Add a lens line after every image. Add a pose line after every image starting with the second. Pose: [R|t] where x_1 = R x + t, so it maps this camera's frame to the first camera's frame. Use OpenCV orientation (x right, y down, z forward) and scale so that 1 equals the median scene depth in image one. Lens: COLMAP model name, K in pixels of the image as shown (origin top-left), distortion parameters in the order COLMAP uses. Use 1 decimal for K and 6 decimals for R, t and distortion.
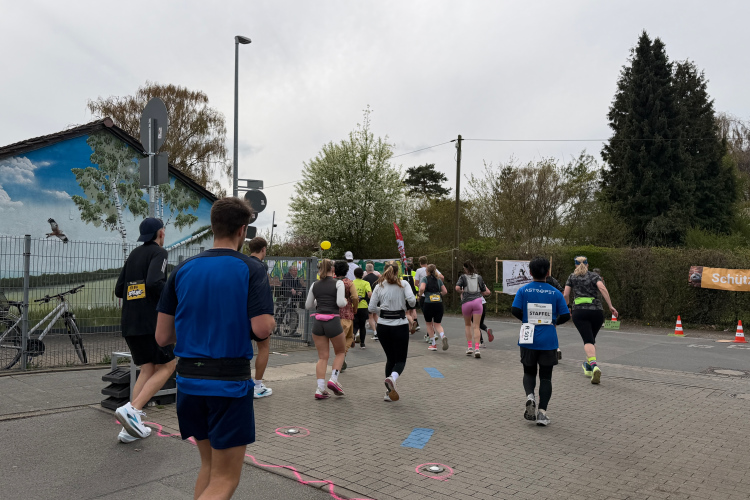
lens RADIAL K [[600.8, 0, 373.7], [0, 600.8, 268.4], [0, 0, 1]] dist [0.091272, -0.131732]
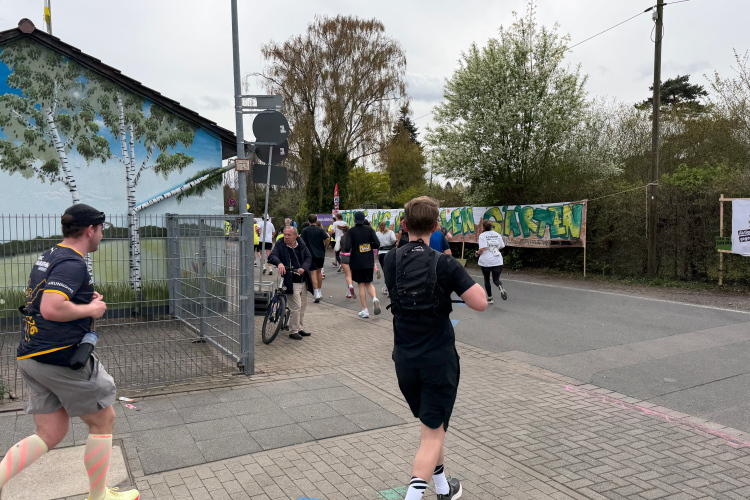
lens RADIAL K [[600.8, 0, 373.7], [0, 600.8, 268.4], [0, 0, 1]] dist [0.091272, -0.131732]
pose [[0.918865, 0.005360, -0.394537, 0.181941], [0.030252, 0.996007, 0.083988, -0.008898], [0.393412, -0.089109, 0.915034, 0.431785]]
